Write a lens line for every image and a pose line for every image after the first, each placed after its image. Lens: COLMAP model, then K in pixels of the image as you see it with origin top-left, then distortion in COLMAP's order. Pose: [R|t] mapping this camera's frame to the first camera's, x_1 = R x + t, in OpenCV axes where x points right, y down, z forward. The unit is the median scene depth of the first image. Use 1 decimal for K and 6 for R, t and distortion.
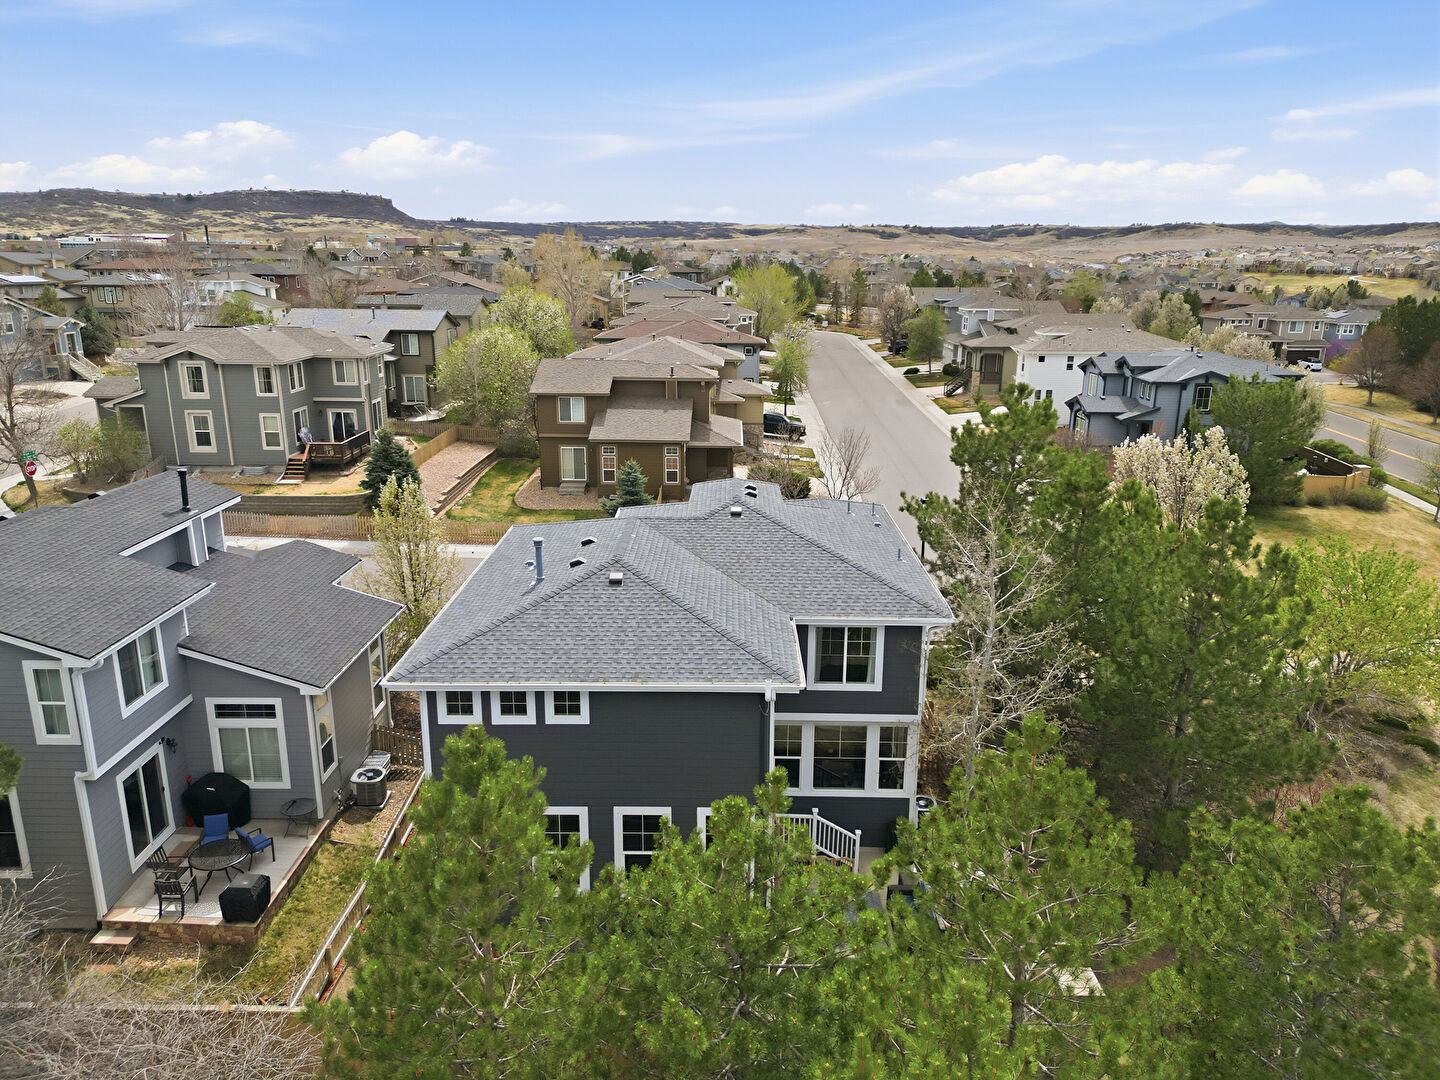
lens RADIAL K [[1011.3, 0, 721.1], [0, 1011.3, 539.5], [0, 0, 1]] dist [0.068672, -0.060529]
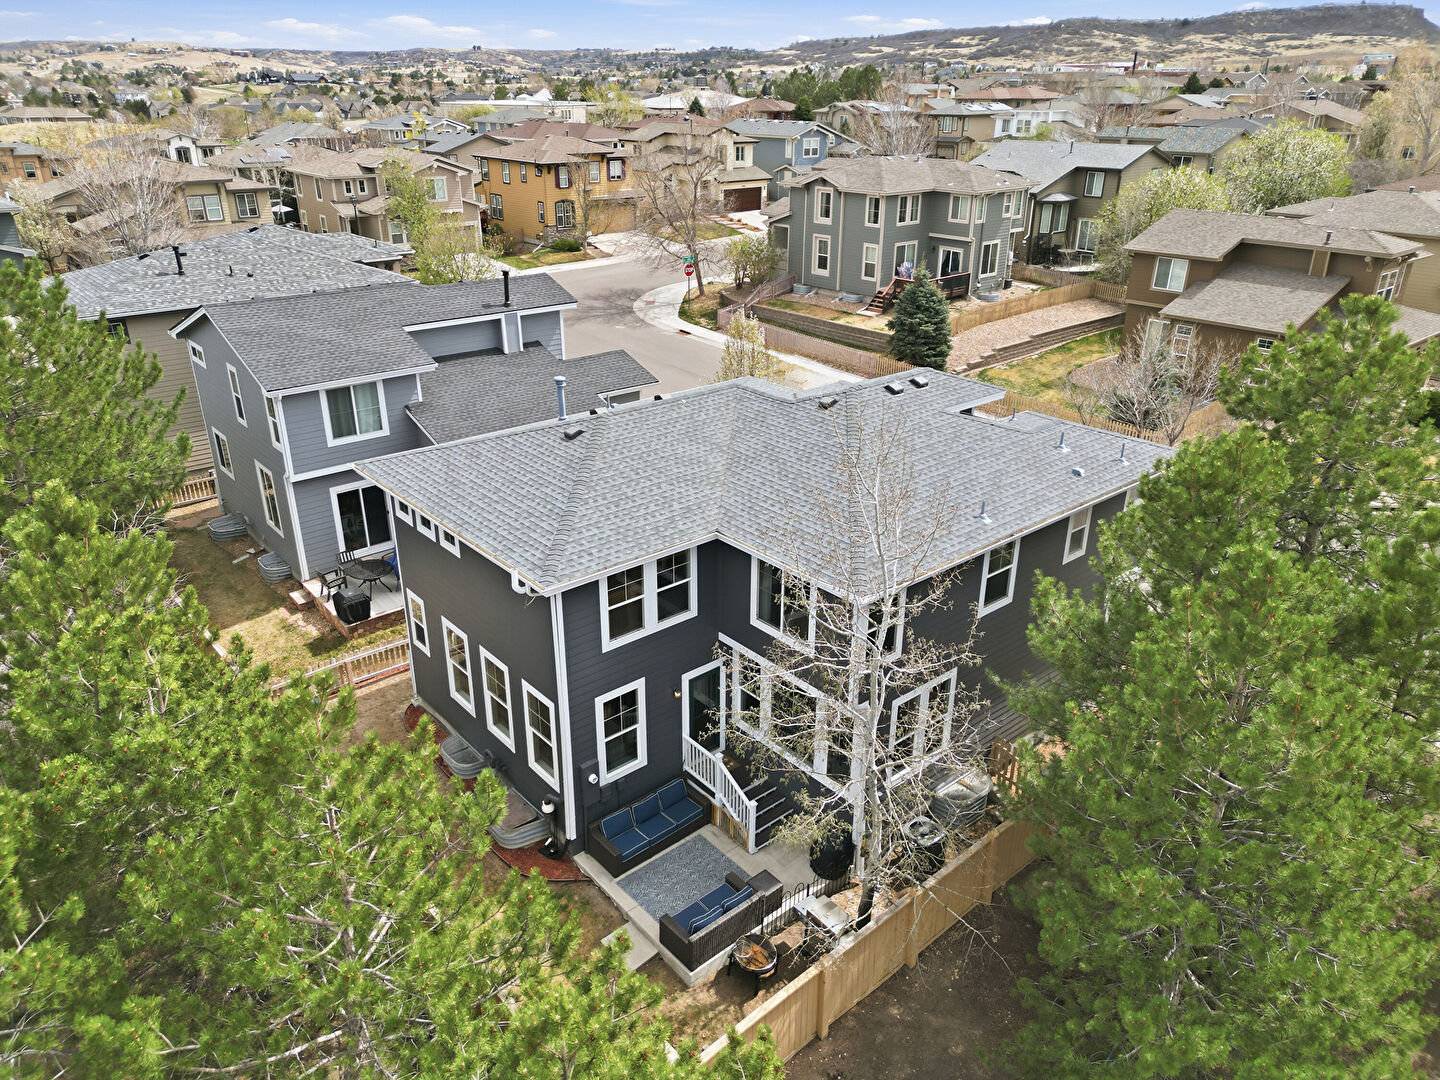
lens RADIAL K [[1011.3, 0, 723.5], [0, 1011.3, 543.9], [0, 0, 1]] dist [0.068672, -0.060529]
pose [[0.663802, 0.304598, -0.683072, 0.245111], [-0.199093, 0.952321, 0.231187, -0.039758], [0.720923, -0.017467, 0.692795, 0.157631]]
